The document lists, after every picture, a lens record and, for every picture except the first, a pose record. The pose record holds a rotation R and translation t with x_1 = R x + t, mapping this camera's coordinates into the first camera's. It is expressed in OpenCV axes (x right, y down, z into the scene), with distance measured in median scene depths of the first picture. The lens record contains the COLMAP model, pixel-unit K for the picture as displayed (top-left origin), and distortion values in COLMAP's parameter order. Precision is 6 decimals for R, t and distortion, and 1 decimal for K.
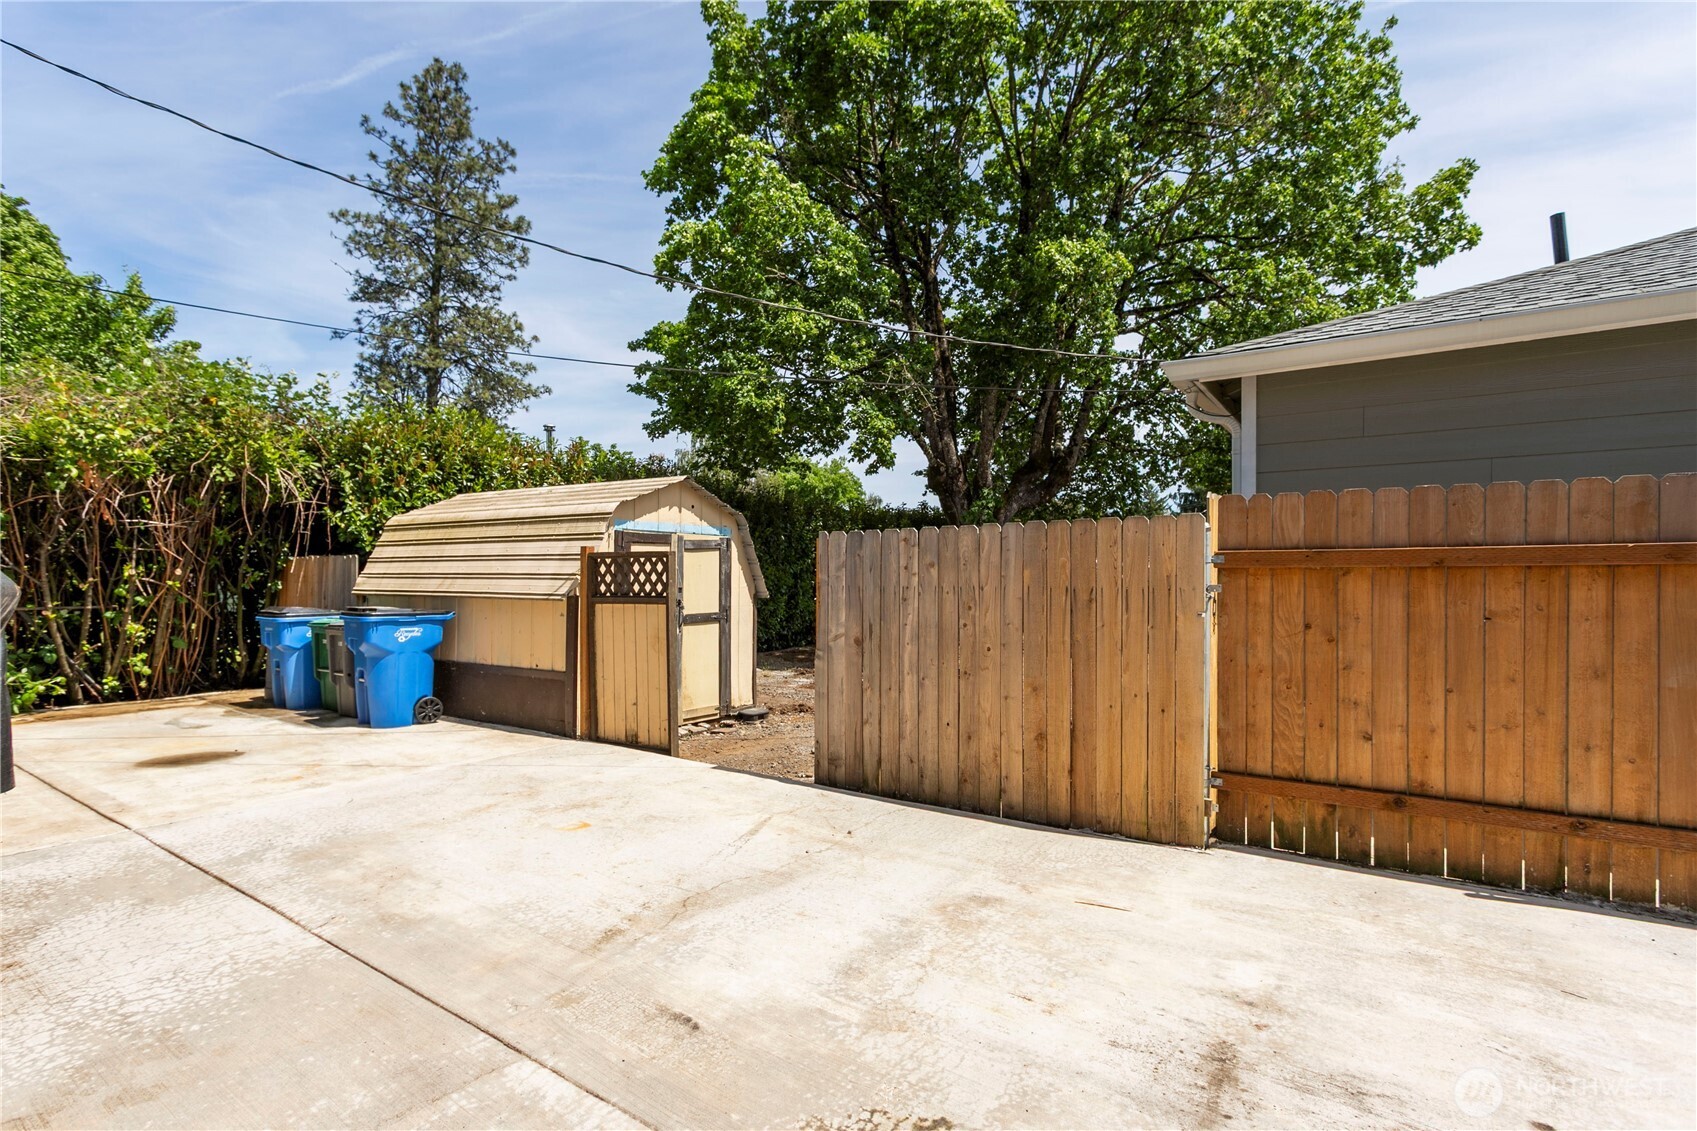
lens RADIAL K [[816.7, 0, 858.0], [0, 816.7, 569.5], [0, 0, 1]] dist [-0.002879, 0.000915]
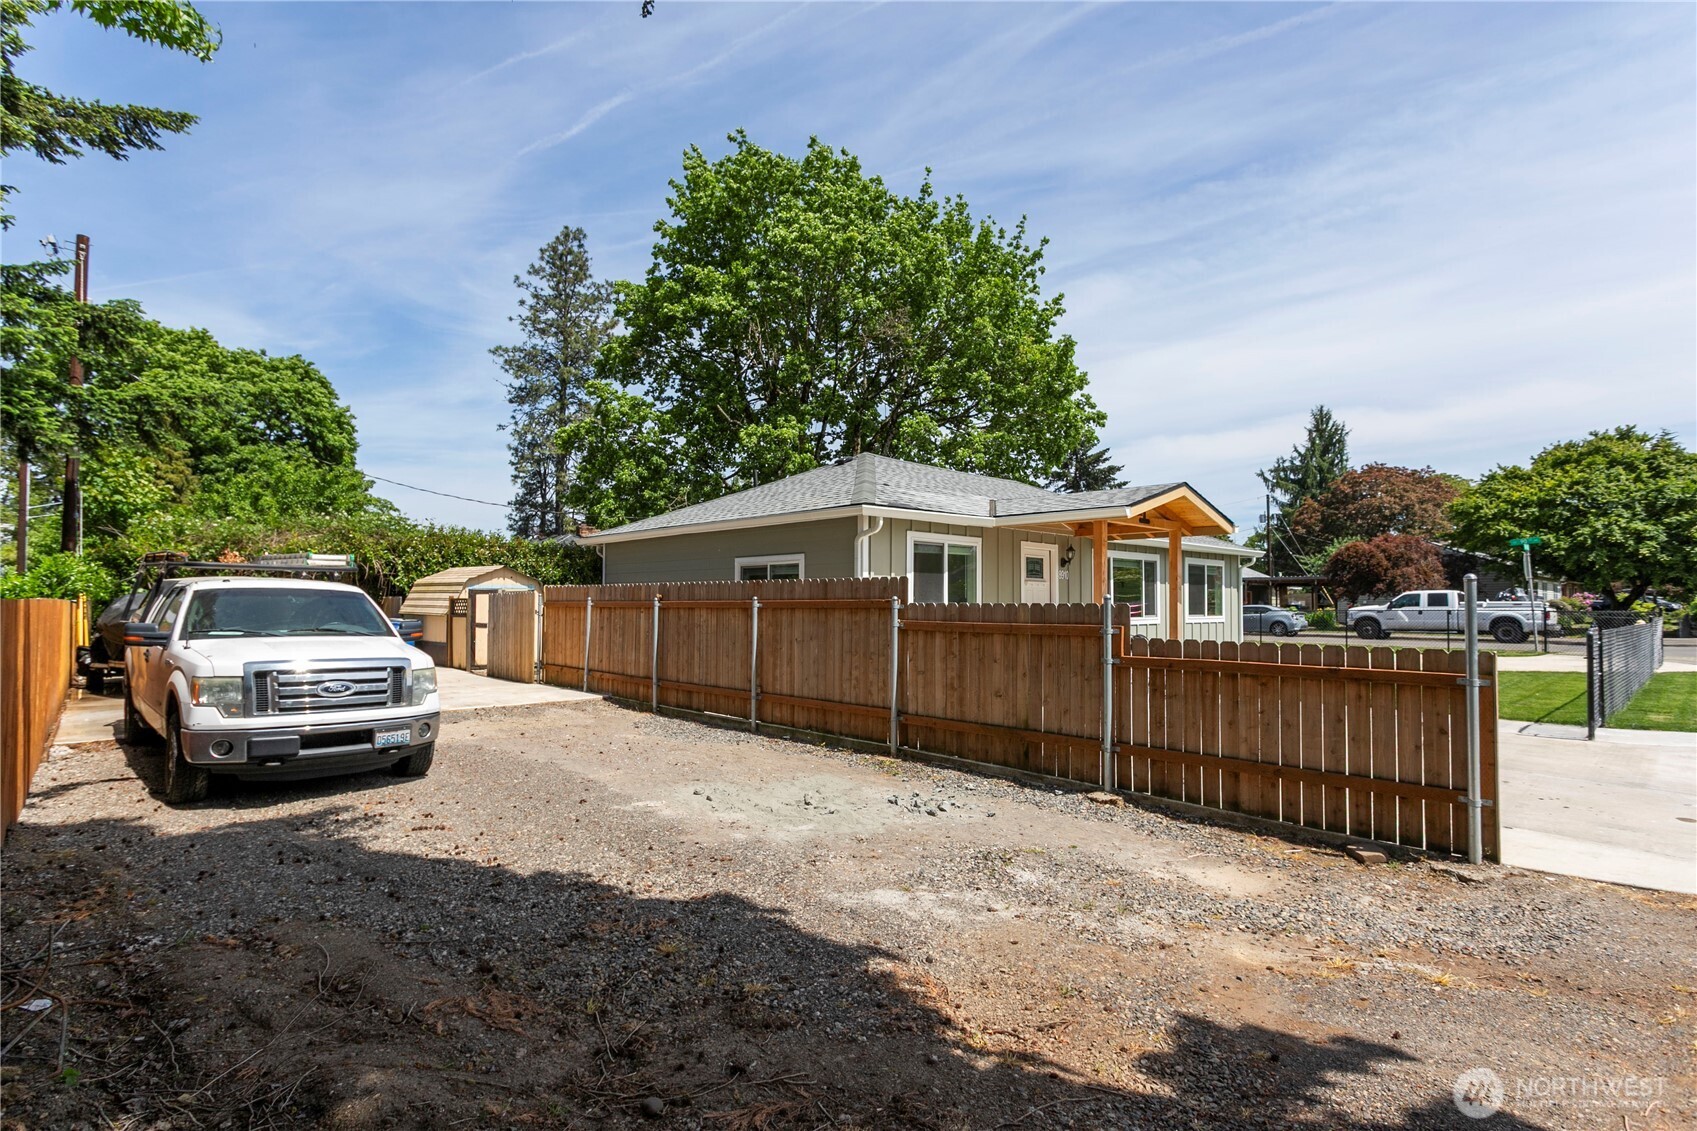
lens RADIAL K [[816.7, 0, 834.7], [0, 816.7, 568.2], [0, 0, 1]] dist [-0.002879, 0.000915]
pose [[0.971618, -0.004454, -0.236513, 0.267458], [-0.003431, 0.999452, -0.032916, -0.006366], [0.236530, 0.032793, 0.971071, -0.228294]]
